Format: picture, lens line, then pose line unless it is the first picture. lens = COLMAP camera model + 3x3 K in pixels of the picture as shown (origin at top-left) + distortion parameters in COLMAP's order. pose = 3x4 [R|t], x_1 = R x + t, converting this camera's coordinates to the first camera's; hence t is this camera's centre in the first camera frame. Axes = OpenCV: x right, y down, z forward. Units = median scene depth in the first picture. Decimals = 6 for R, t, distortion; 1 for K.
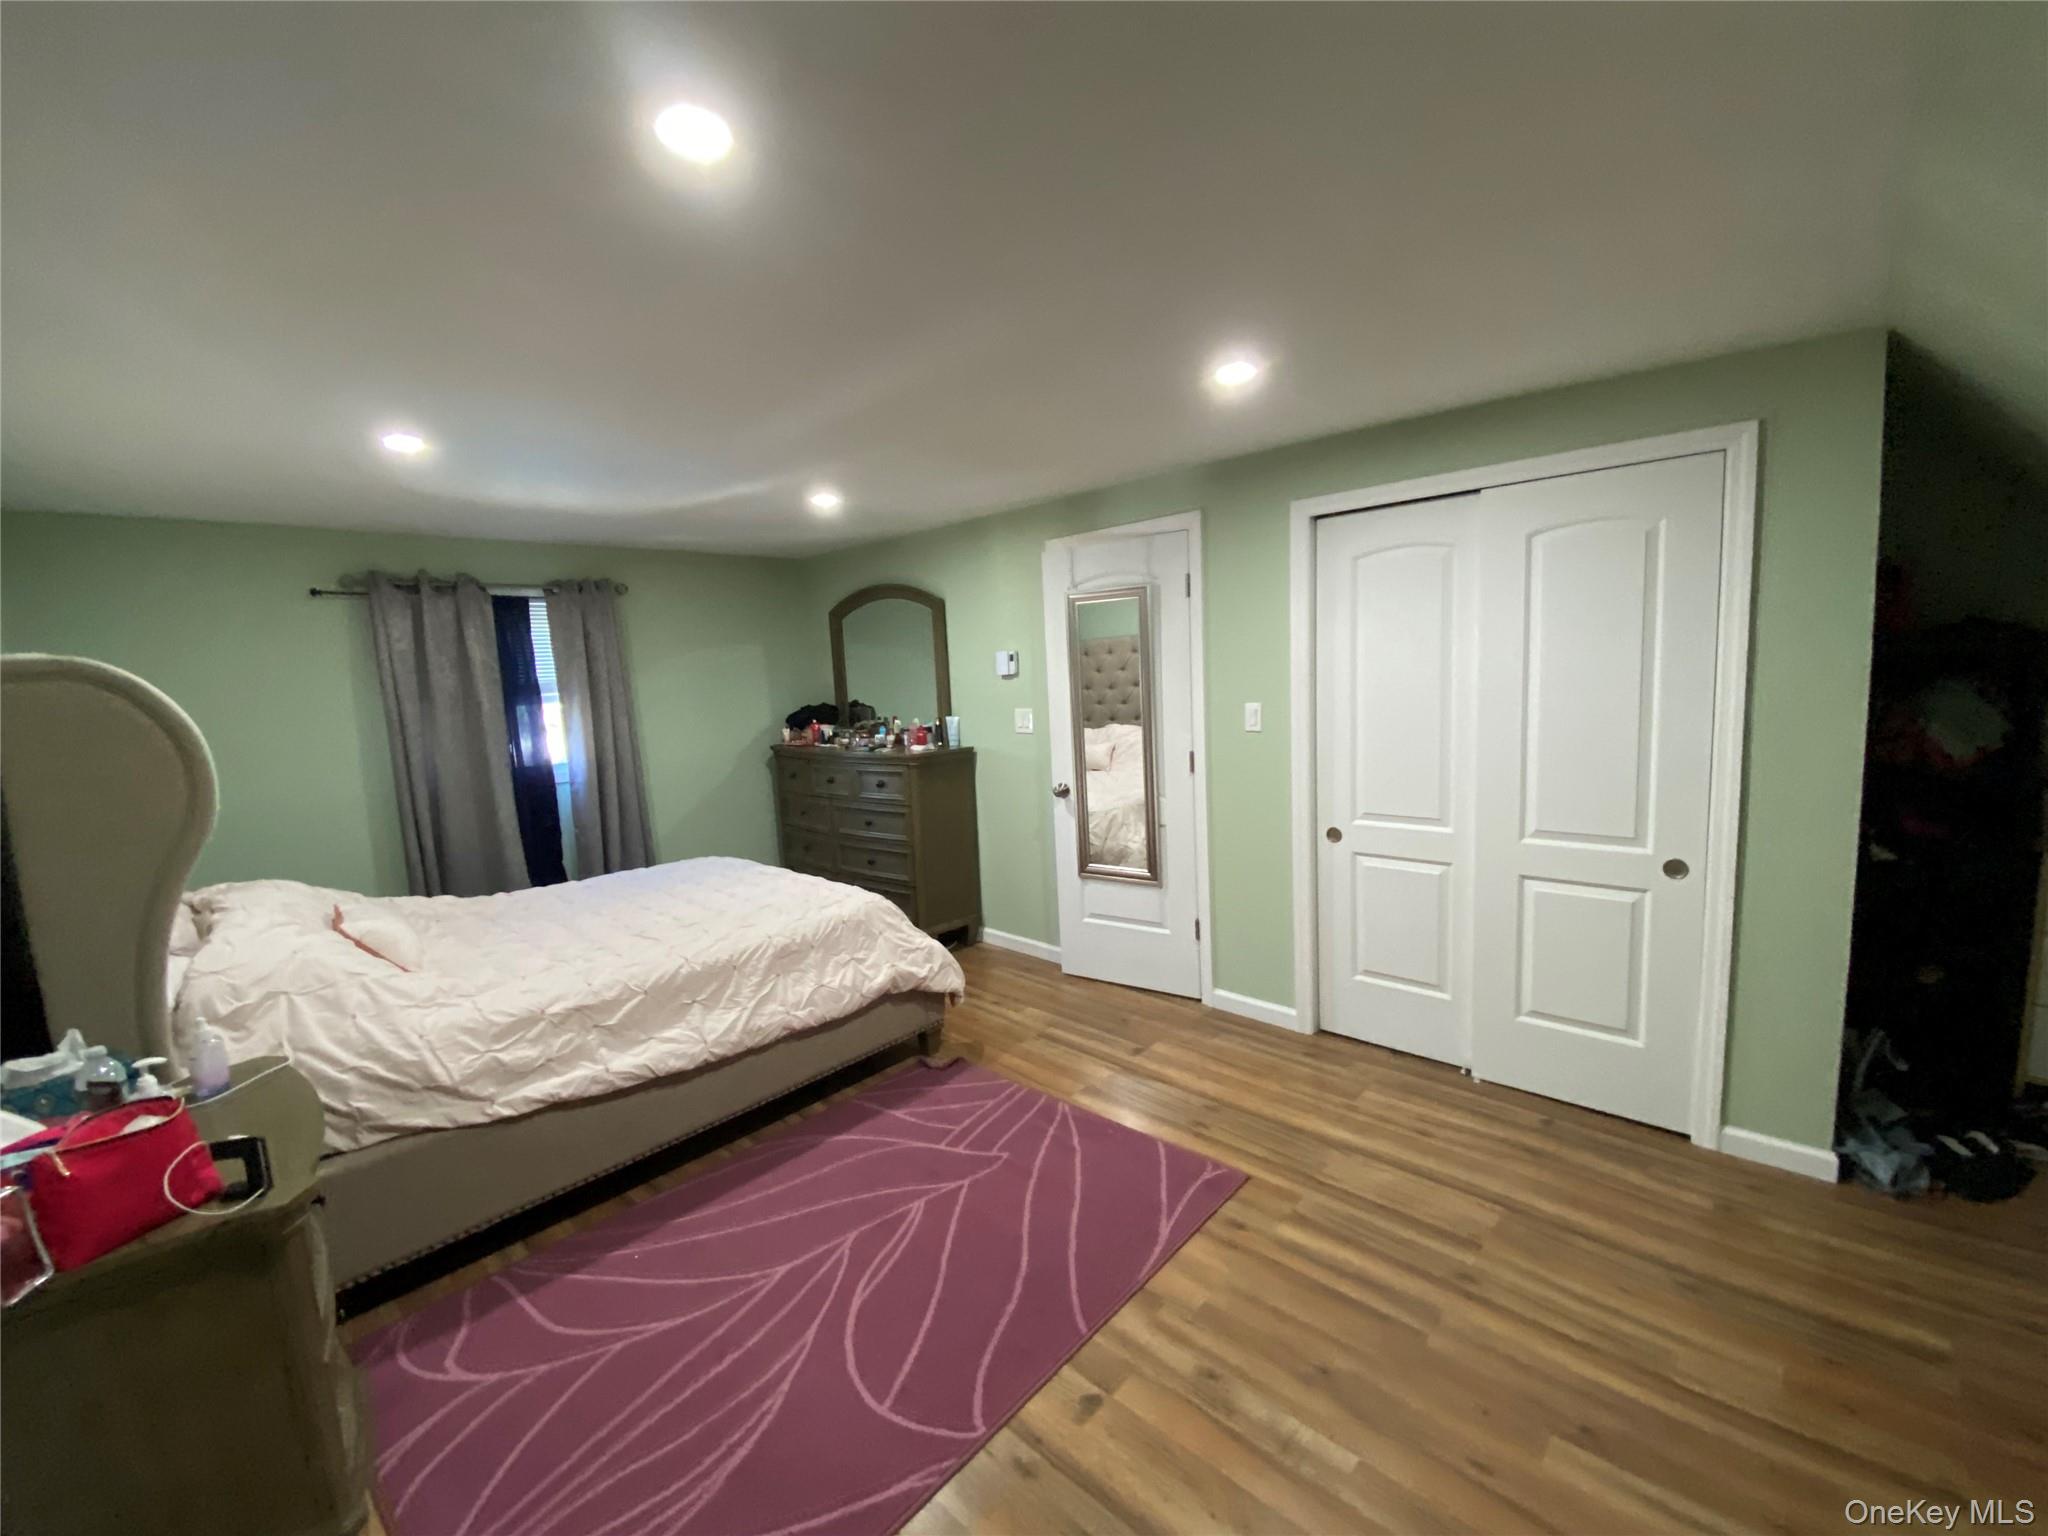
lens RADIAL K [[832.0, 0, 1021.7], [0, 832.0, 755.0], [0, 0, 1]] dist [0.025671, -0.022154]
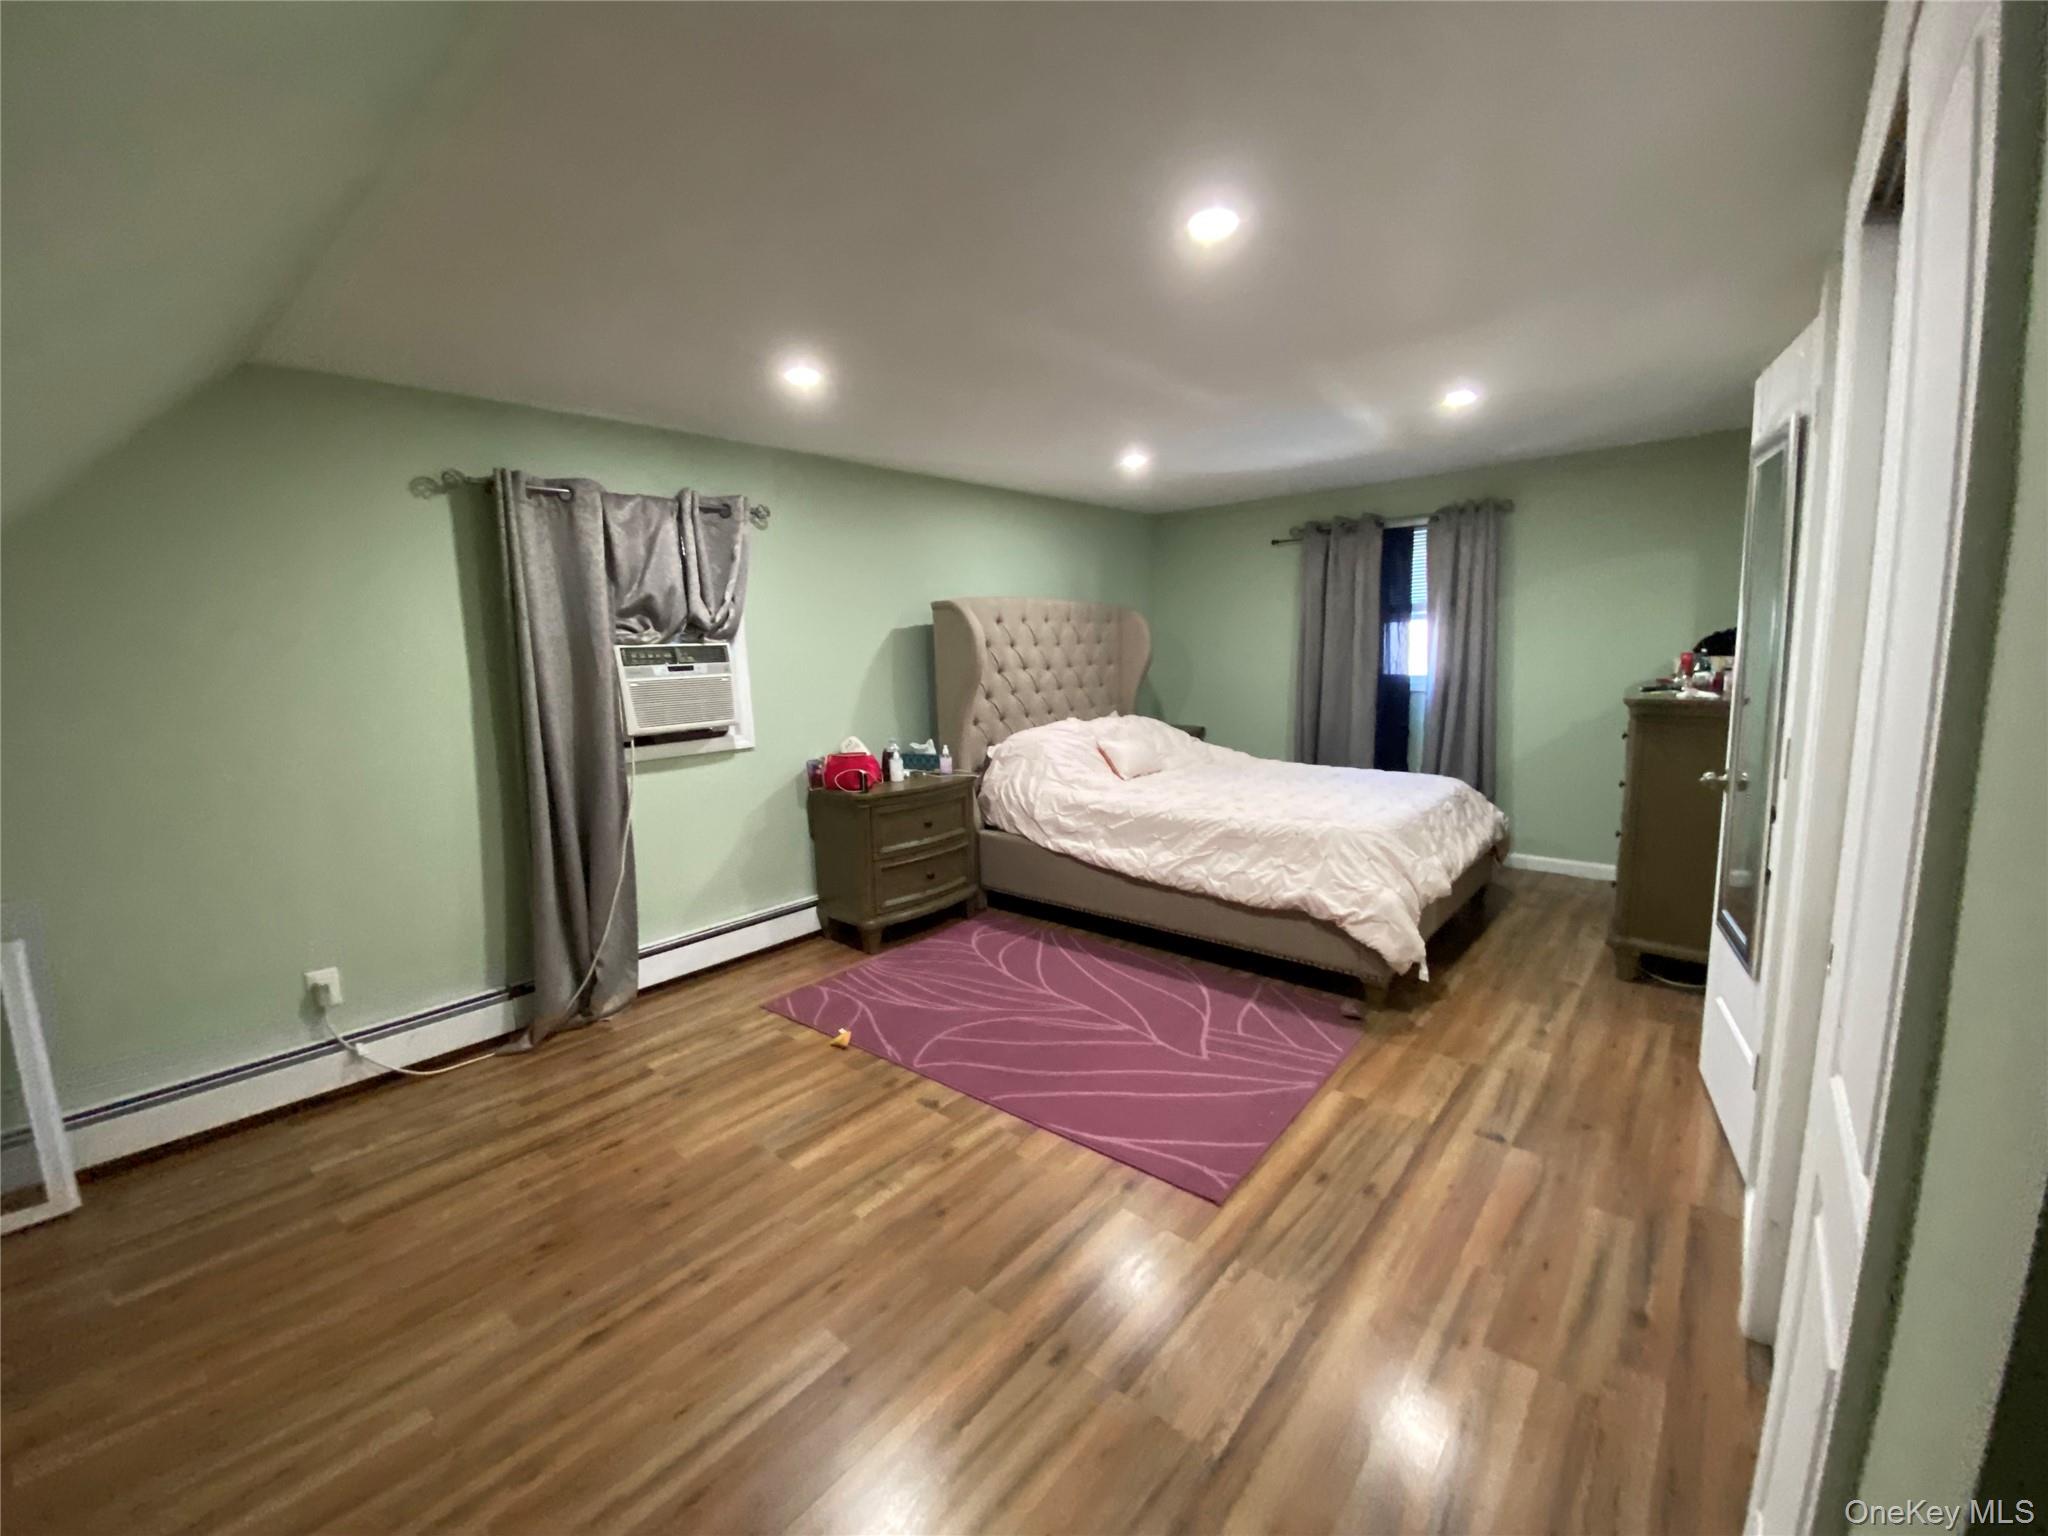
lens RADIAL K [[830.1, 0, 1024.0], [0, 830.1, 768.0], [0, 0, 1]] dist [0.000109, -0.012399]
pose [[0.055099, 0.195560, -0.979143, 0.916105], [-0.075188, 0.978661, 0.191233, -0.067388], [0.995646, 0.063083, 0.068627, 0.662622]]
